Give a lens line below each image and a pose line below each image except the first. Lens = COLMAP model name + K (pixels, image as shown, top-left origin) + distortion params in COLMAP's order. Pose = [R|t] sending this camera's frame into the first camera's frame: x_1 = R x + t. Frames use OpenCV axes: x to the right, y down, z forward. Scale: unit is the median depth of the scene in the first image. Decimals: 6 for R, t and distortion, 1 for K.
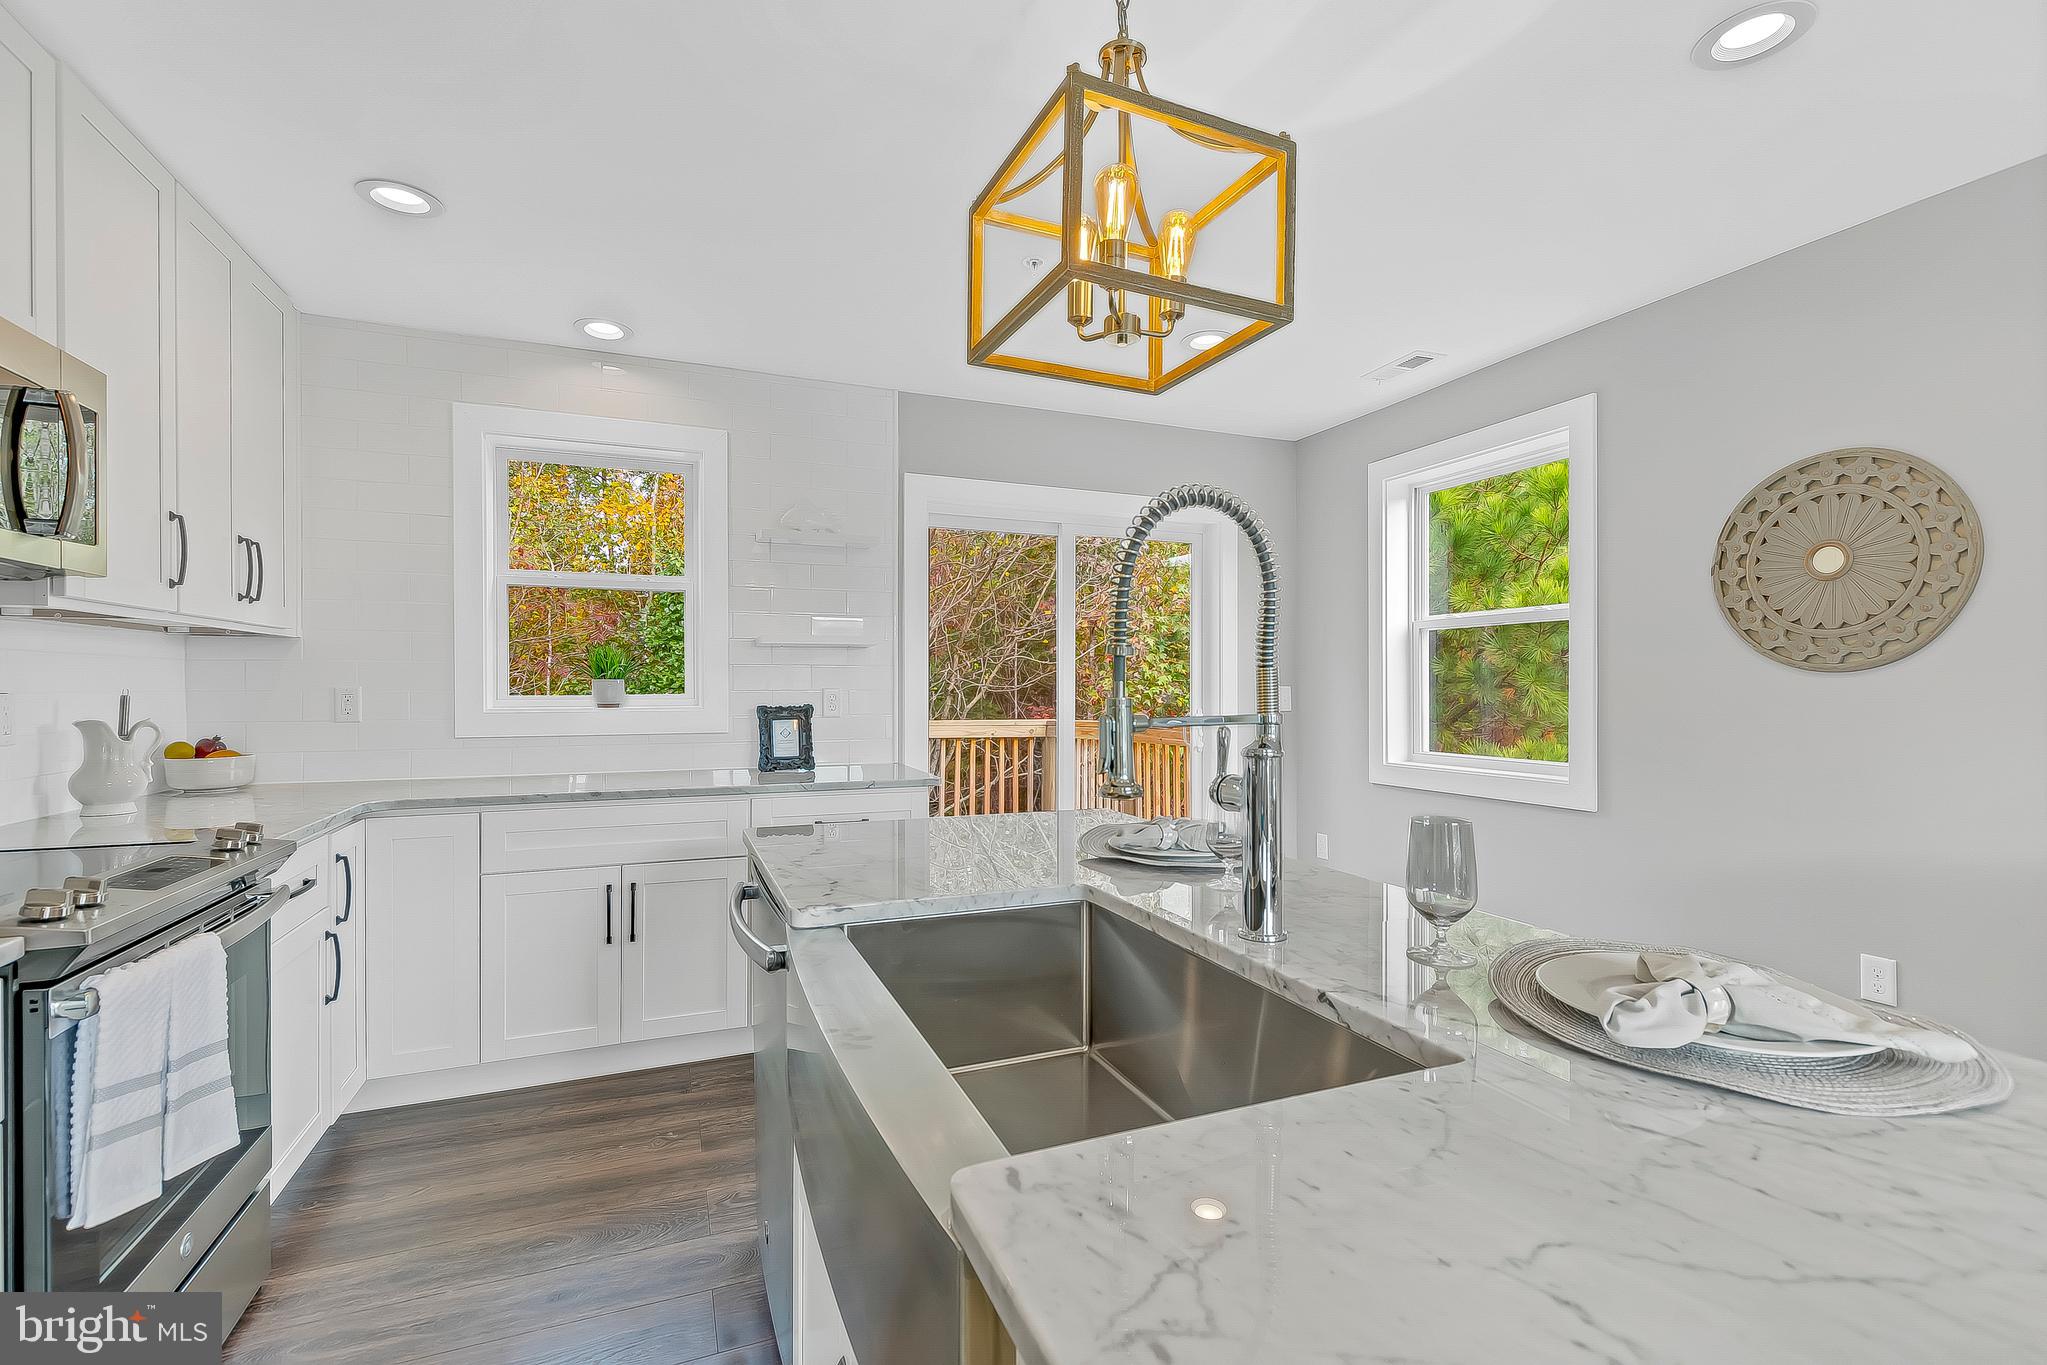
lens RADIAL K [[910.2, 0, 1025.8], [0, 910.2, 689.5], [0, 0, 1]] dist [0.004290, -0.000624]
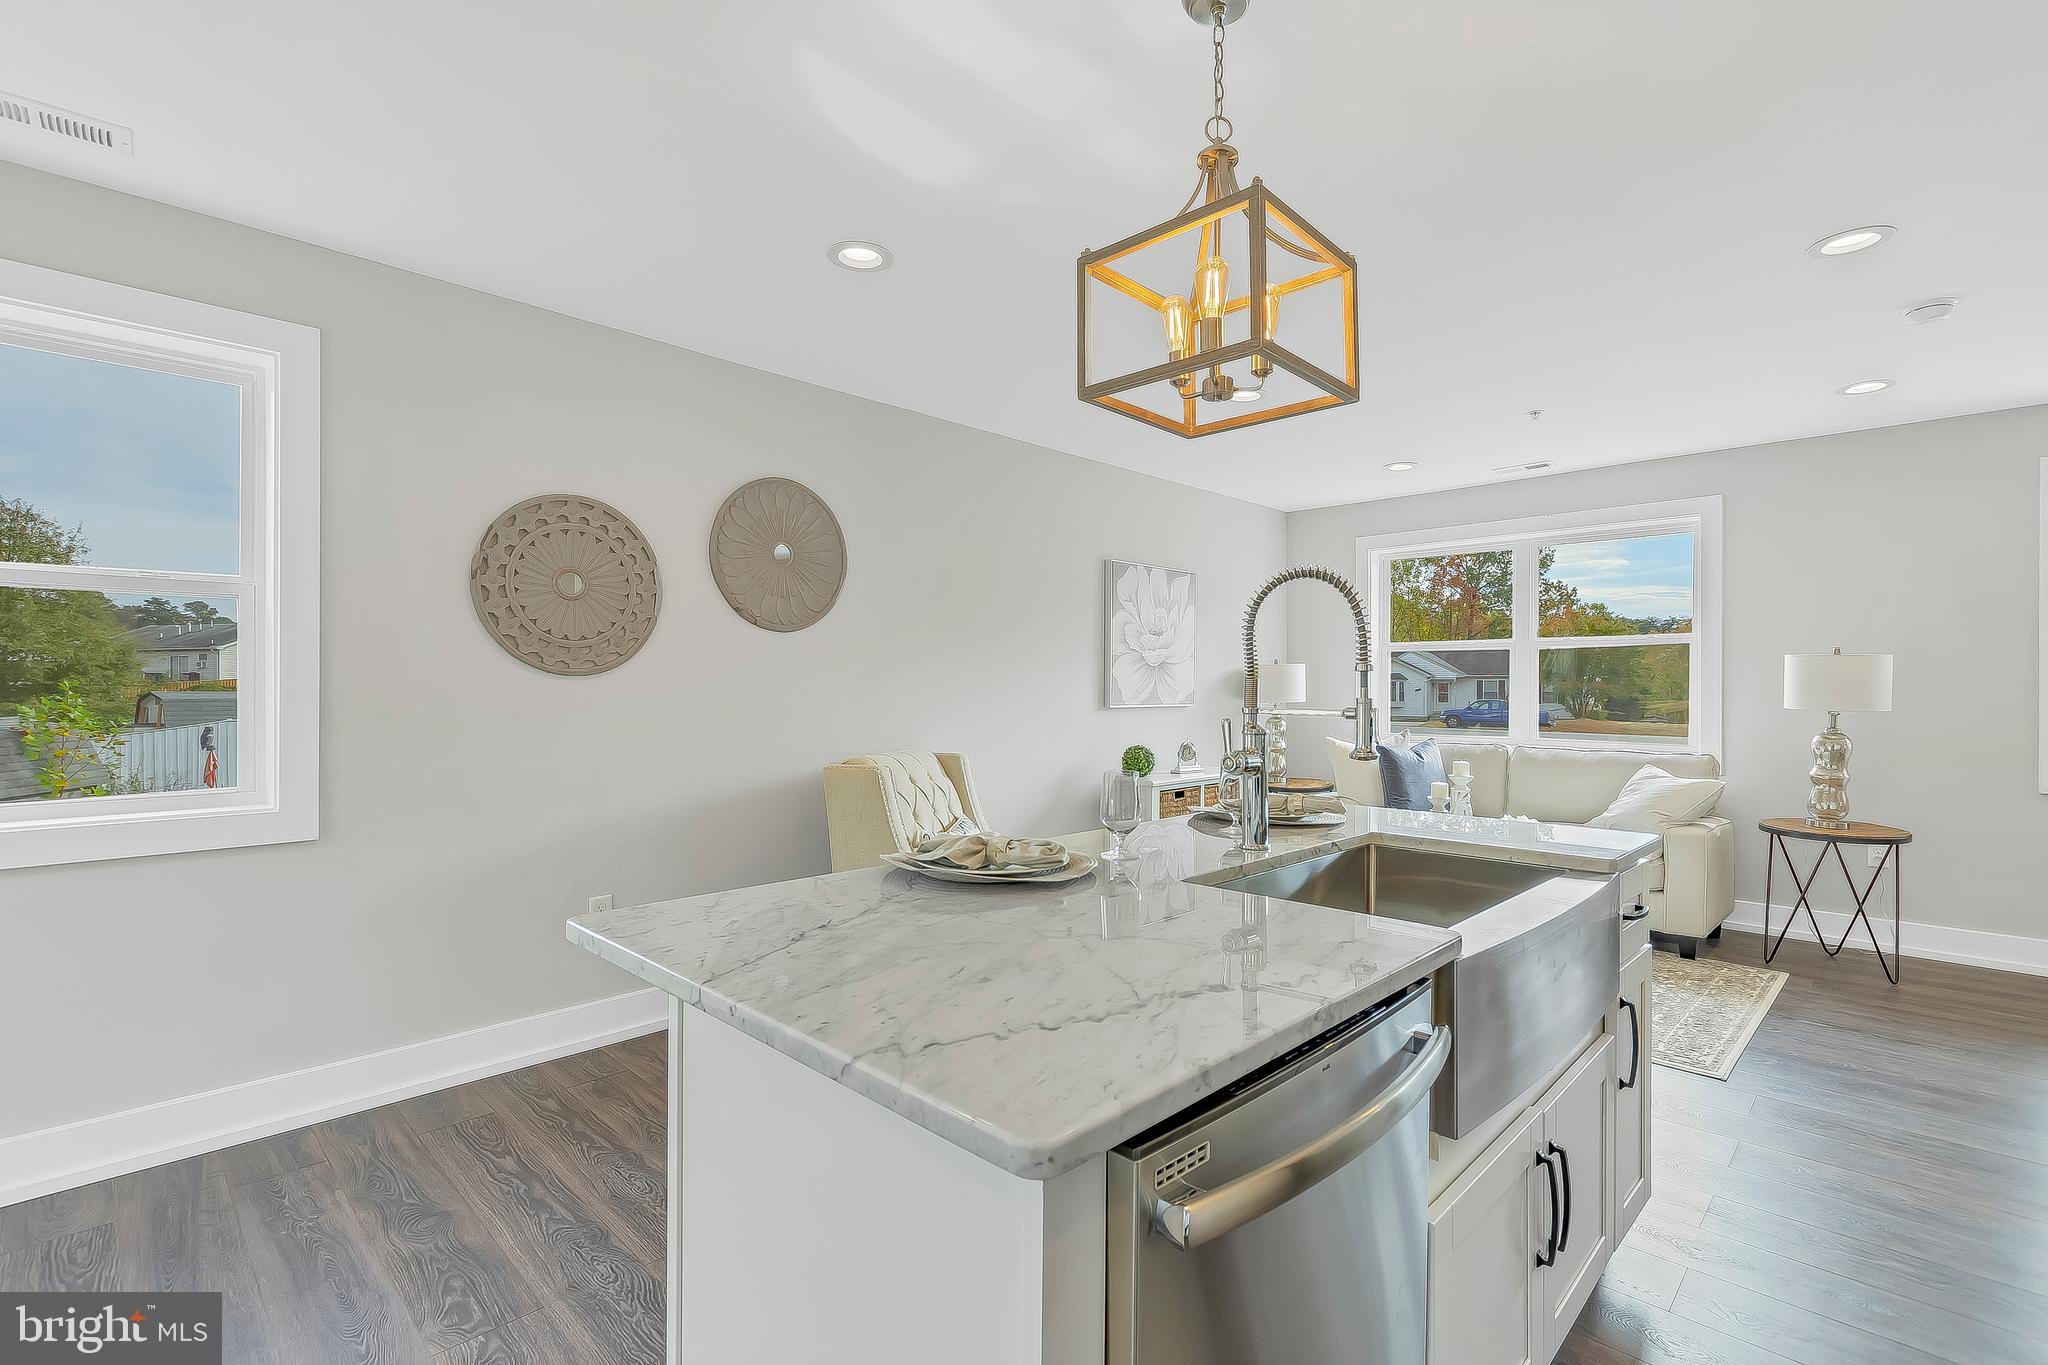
lens RADIAL K [[919.9, 0, 1026.5], [0, 919.9, 687.5], [0, 0, 1]] dist [0.007214, -0.000883]
pose [[-0.388792, 0.000120, 0.921325, -0.457452], [0.000786, 1.000000, 0.000201, -0.003479], [-0.921325, 0.000803, -0.388792, 0.871986]]
